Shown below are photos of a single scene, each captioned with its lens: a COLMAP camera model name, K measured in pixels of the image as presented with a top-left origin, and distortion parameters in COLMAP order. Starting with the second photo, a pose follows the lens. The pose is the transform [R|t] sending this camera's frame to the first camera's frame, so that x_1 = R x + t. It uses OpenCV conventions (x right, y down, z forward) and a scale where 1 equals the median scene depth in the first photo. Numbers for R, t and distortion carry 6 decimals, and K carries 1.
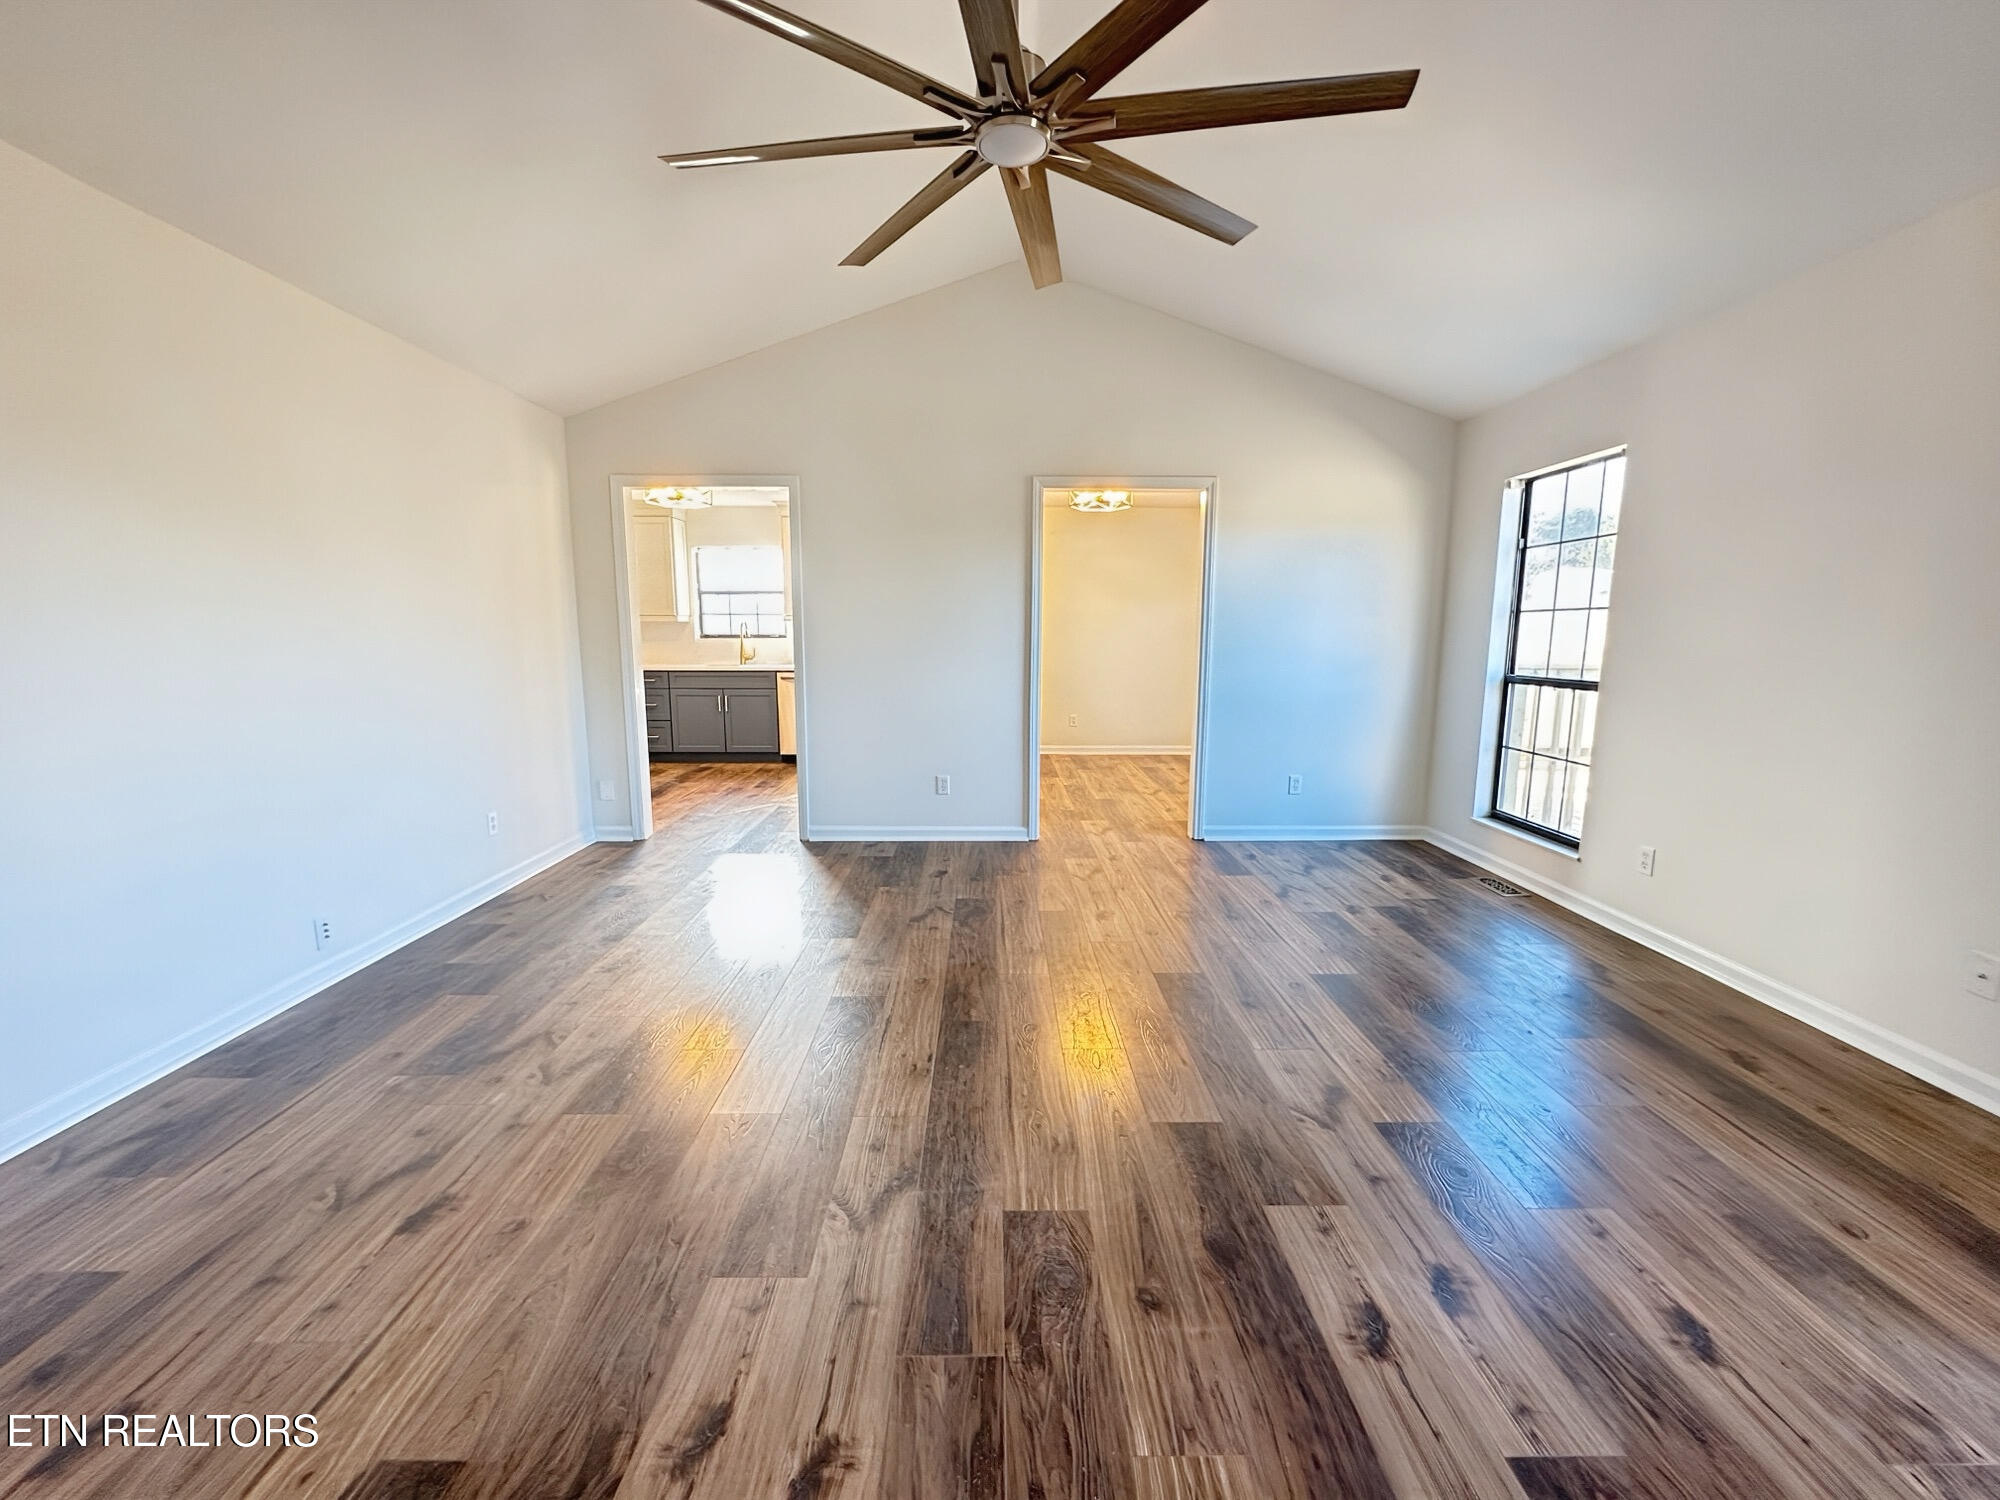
lens RADIAL K [[792.9, 0, 1000.0], [0, 792.9, 750.0], [0, 0, 1]] dist [0.000134, 0.000224]
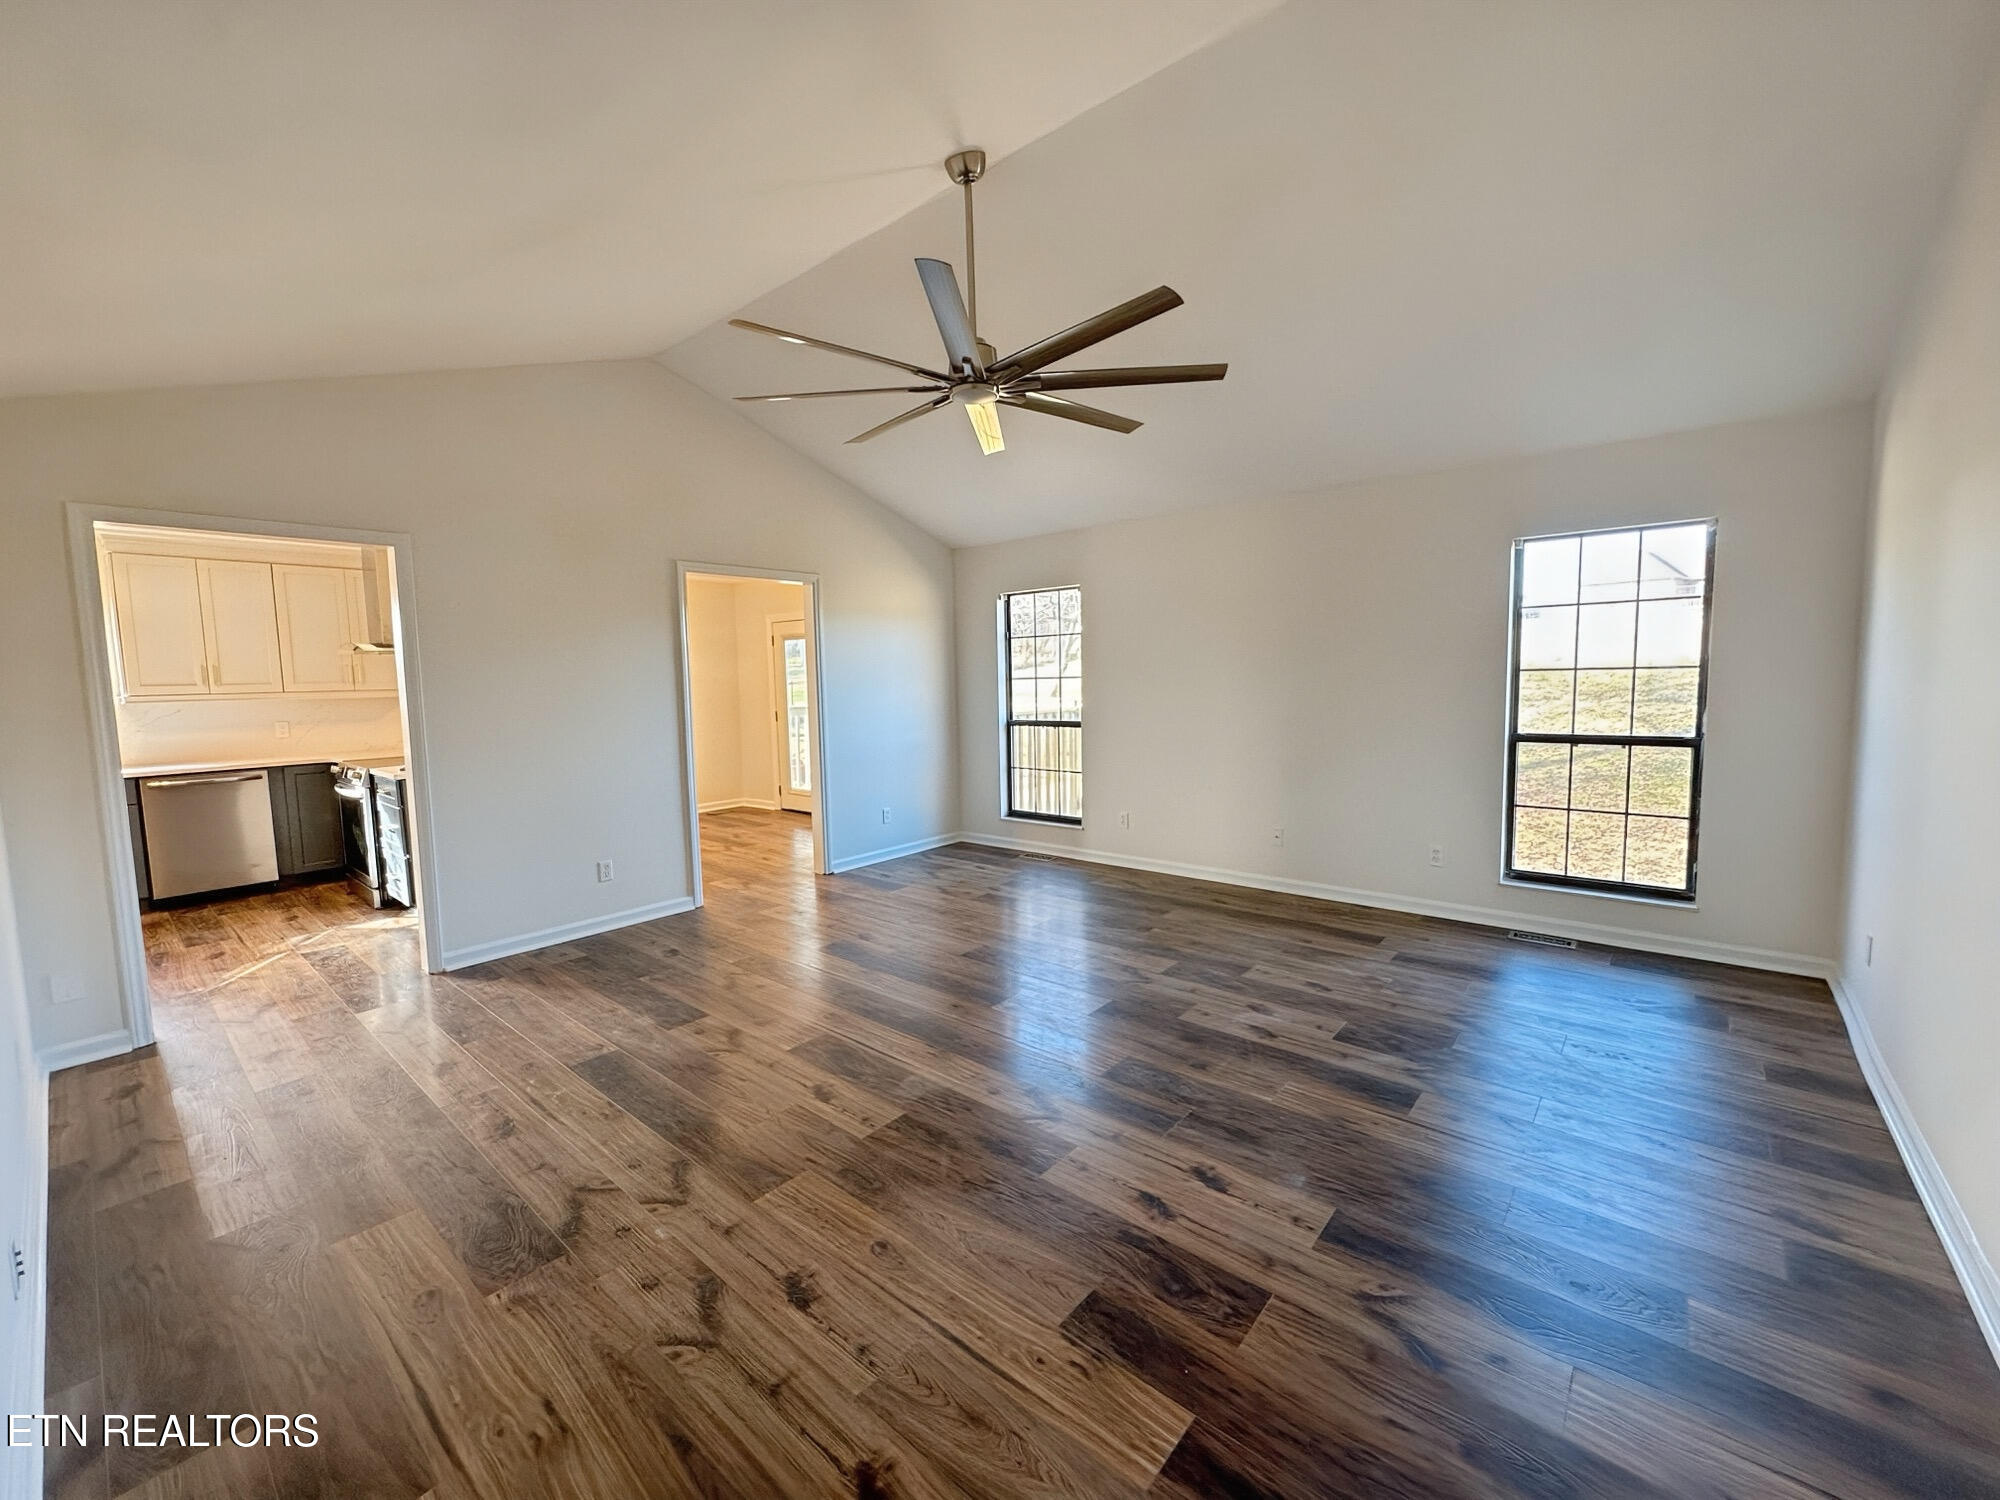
lens RADIAL K [[792.9, 0, 1000.0], [0, 792.9, 750.0], [0, 0, 1]] dist [0.000134, 0.000224]
pose [[0.659939, -0.087946, 0.746154, -0.584663], [0.134775, 0.990873, -0.002412, -0.042413], [-0.739132, 0.102155, 0.665769, 0.009542]]
